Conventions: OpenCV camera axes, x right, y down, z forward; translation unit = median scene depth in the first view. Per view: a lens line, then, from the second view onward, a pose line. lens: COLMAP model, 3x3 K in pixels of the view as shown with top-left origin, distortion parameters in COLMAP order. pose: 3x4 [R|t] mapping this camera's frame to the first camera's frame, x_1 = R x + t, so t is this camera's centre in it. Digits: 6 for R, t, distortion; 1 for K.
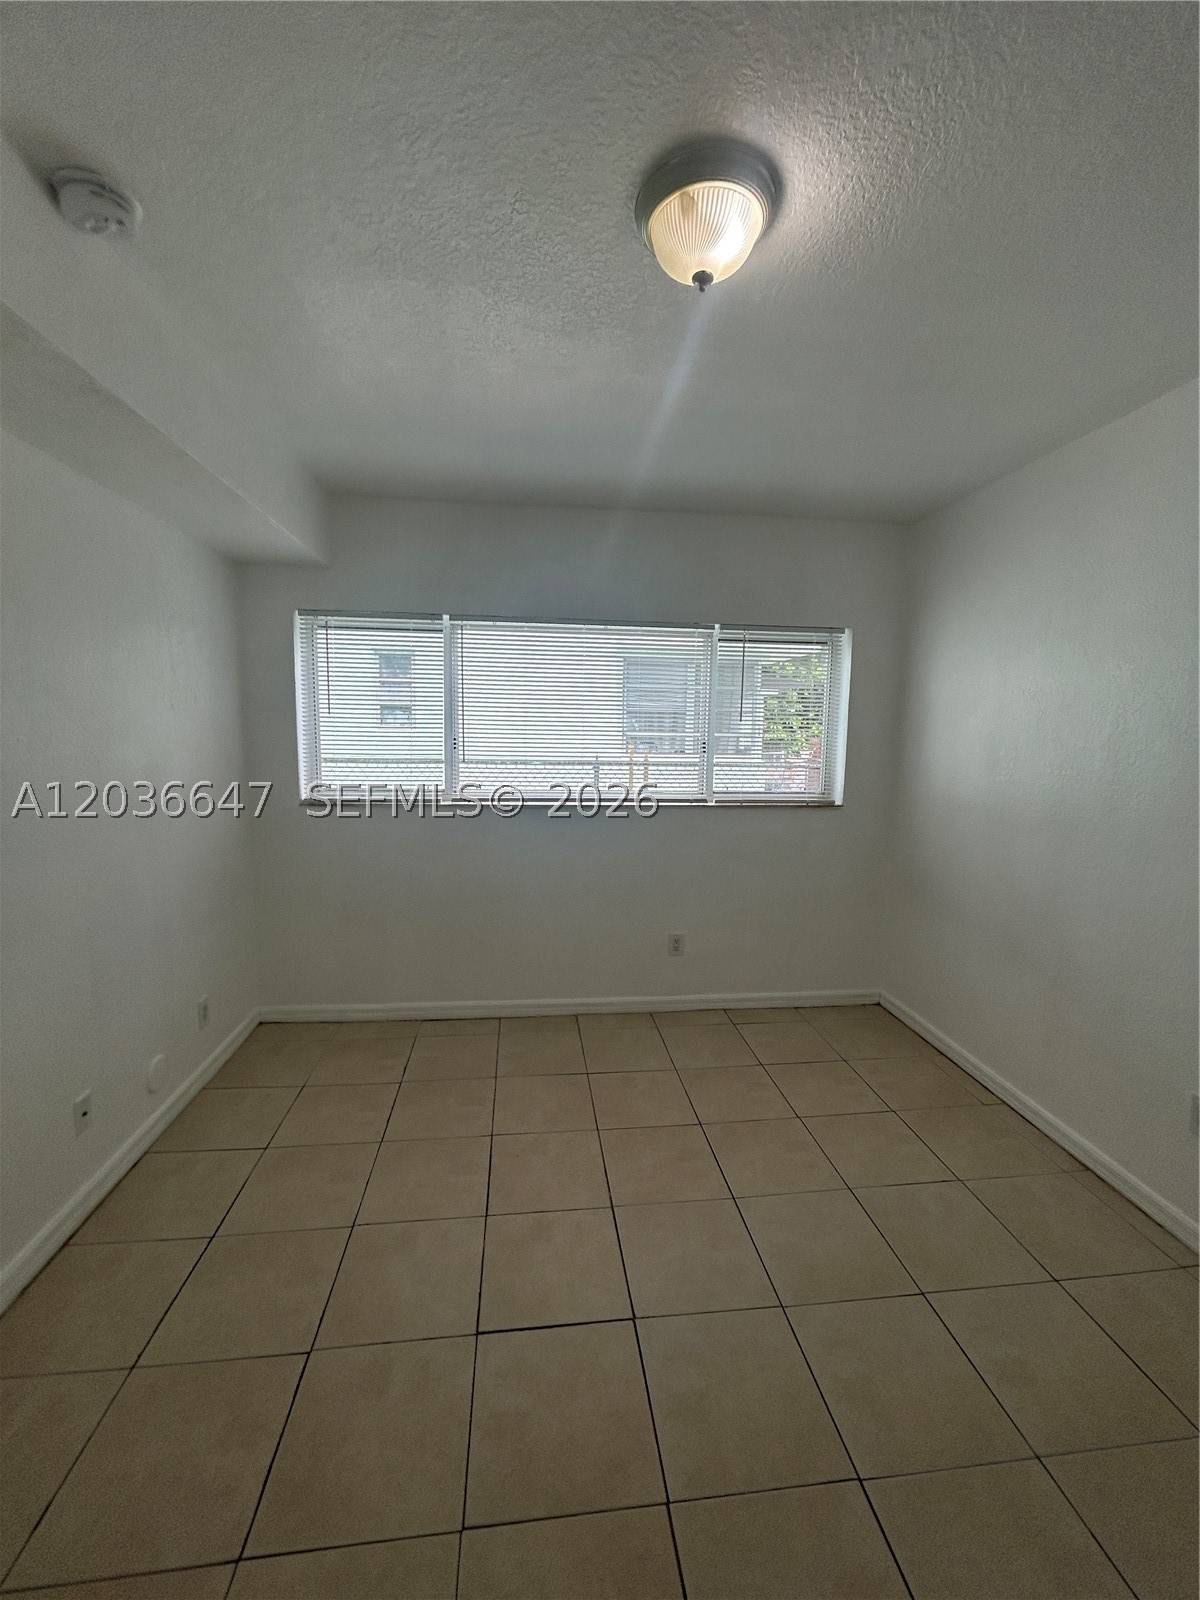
lens RADIAL K [[643.0, 0, 600.0], [0, 643.0, 800.0], [0, 0, 1]] dist [-0.000753, 0.000270]
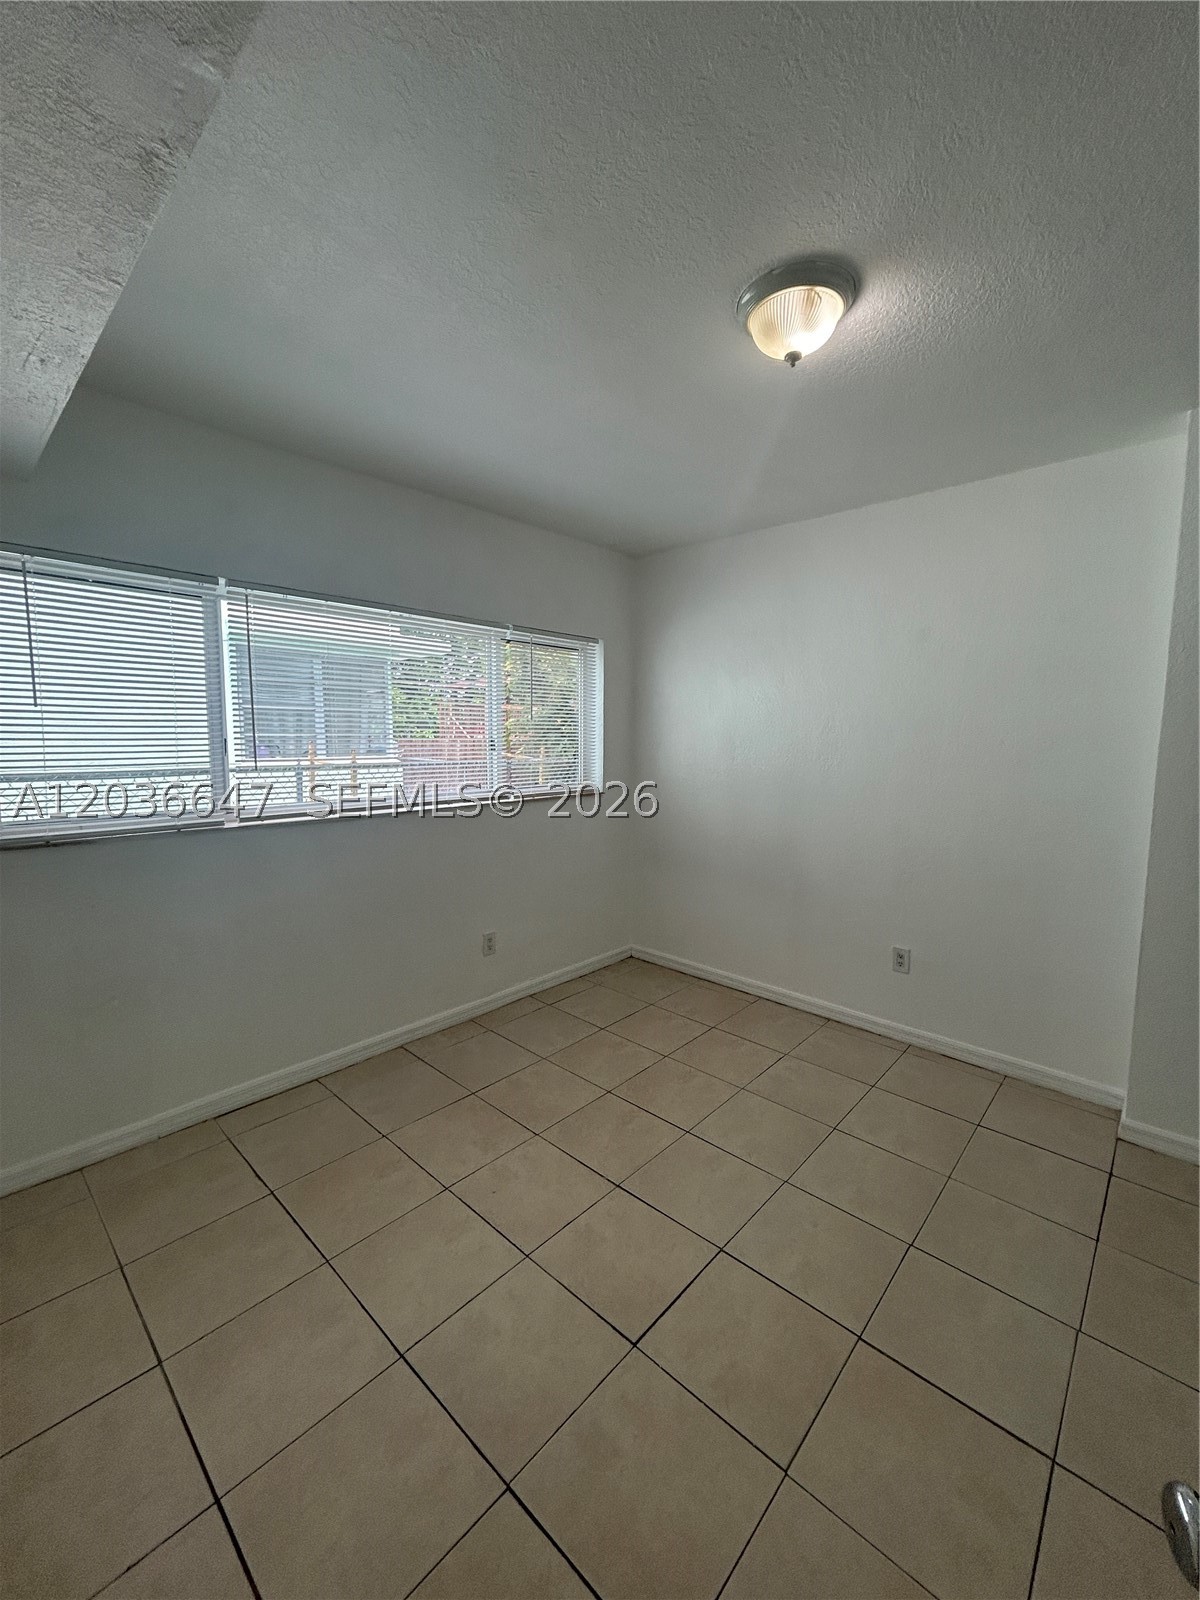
lens RADIAL K [[643.0, 0, 600.0], [0, 643.0, 800.0], [0, 0, 1]] dist [0.001456, 0.000157]
pose [[0.758717, -0.078314, 0.646696, -0.383162], [0.077036, 0.996568, 0.030303, -0.014033], [-0.646849, 0.026828, 0.762146, 0.127620]]
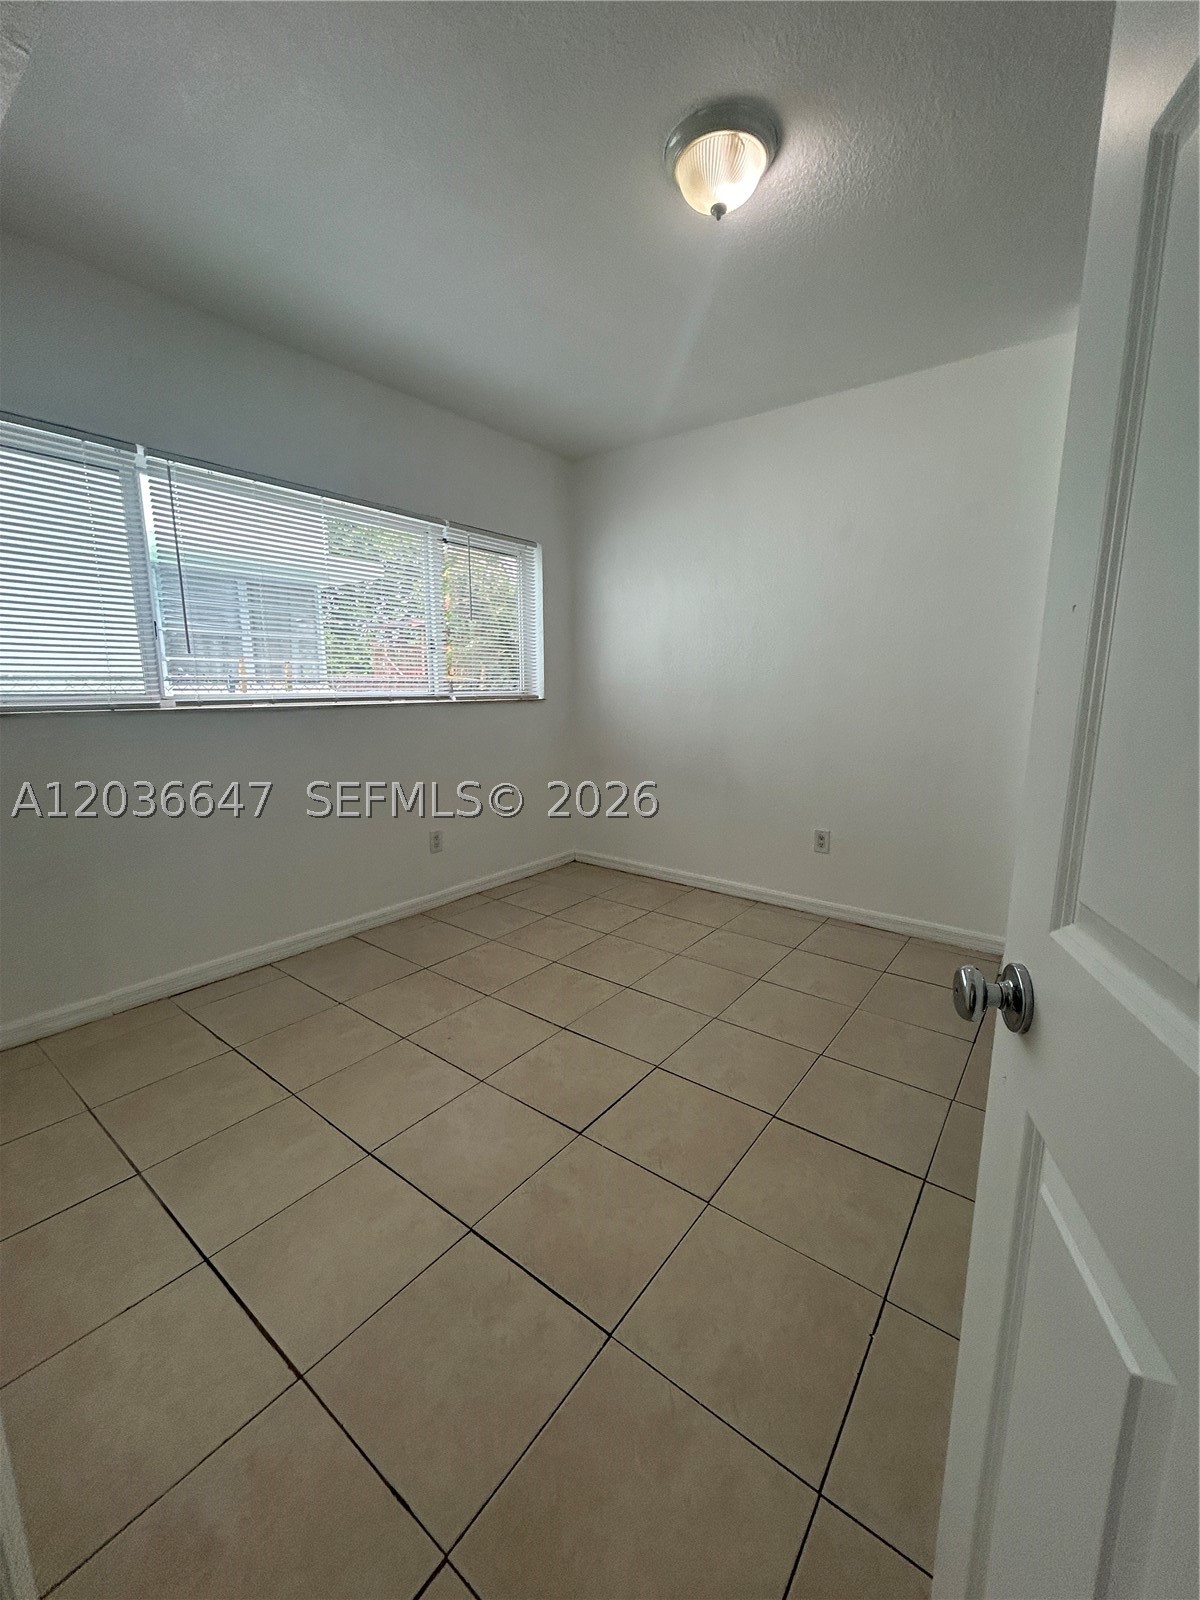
lens RADIAL K [[643.0, 0, 600.0], [0, 643.0, 800.0], [0, 0, 1]] dist [-0.000753, 0.000270]
pose [[0.697535, -0.143925, 0.701948, -0.413153], [0.087095, 0.989387, 0.116313, 0.064971], [-0.711238, -0.019996, 0.702667, 0.100523]]
